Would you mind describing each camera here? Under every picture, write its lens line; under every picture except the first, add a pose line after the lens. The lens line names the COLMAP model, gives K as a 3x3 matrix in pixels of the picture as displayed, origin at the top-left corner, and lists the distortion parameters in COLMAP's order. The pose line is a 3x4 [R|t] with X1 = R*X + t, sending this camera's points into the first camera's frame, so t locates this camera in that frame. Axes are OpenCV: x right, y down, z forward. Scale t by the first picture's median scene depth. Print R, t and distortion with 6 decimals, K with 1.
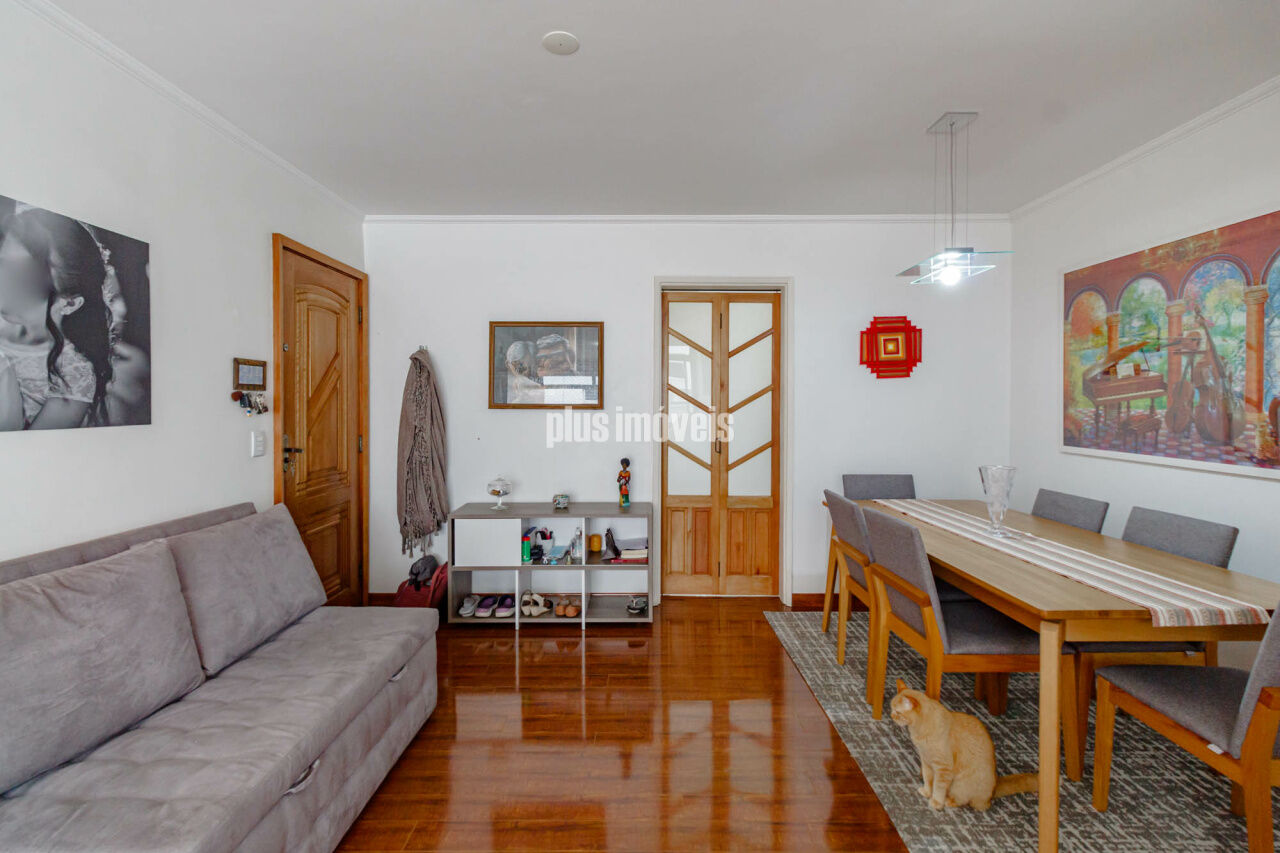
lens RADIAL K [[594.9, 0, 630.0], [0, 594.9, 409.4], [0, 0, 1]] dist [0.002576, 0.000379]
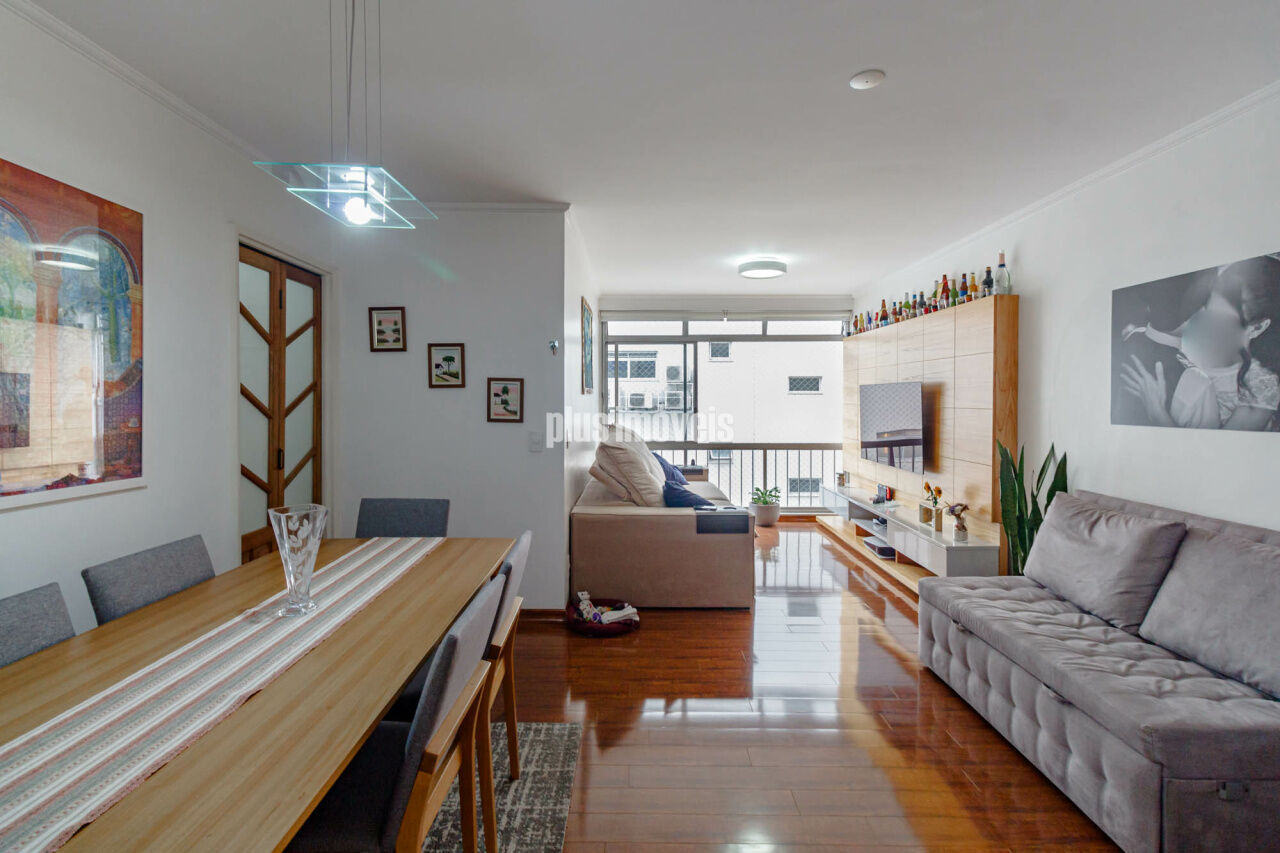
lens RADIAL K [[569.4, 0, 646.7], [0, 569.4, 406.5], [0, 0, 1]] dist [0.001568, 0.000944]
pose [[-0.999700, -0.001679, -0.024433, 0.188792], [-0.002161, 0.999804, 0.019692, -0.022655], [0.024395, 0.019739, -0.999507, 1.249918]]
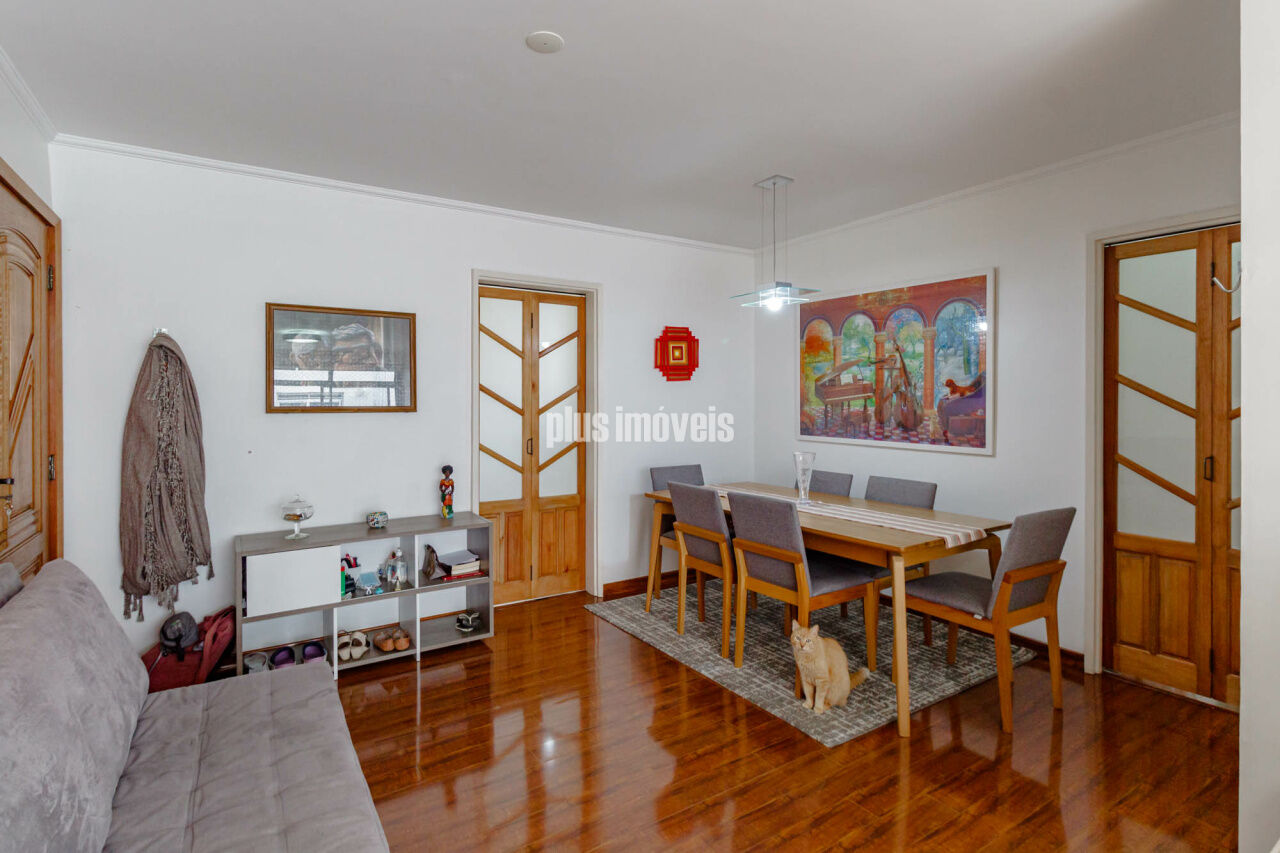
lens RADIAL K [[643.2, 0, 635.1], [0, 643.2, 403.5], [0, 0, 1]] dist [-0.000827, 0.000668]
pose [[0.832923, -0.006739, 0.553347, -0.360066], [0.008730, 0.999961, -0.000964, -0.010374], [-0.553319, 0.005633, 0.832950, 0.023164]]
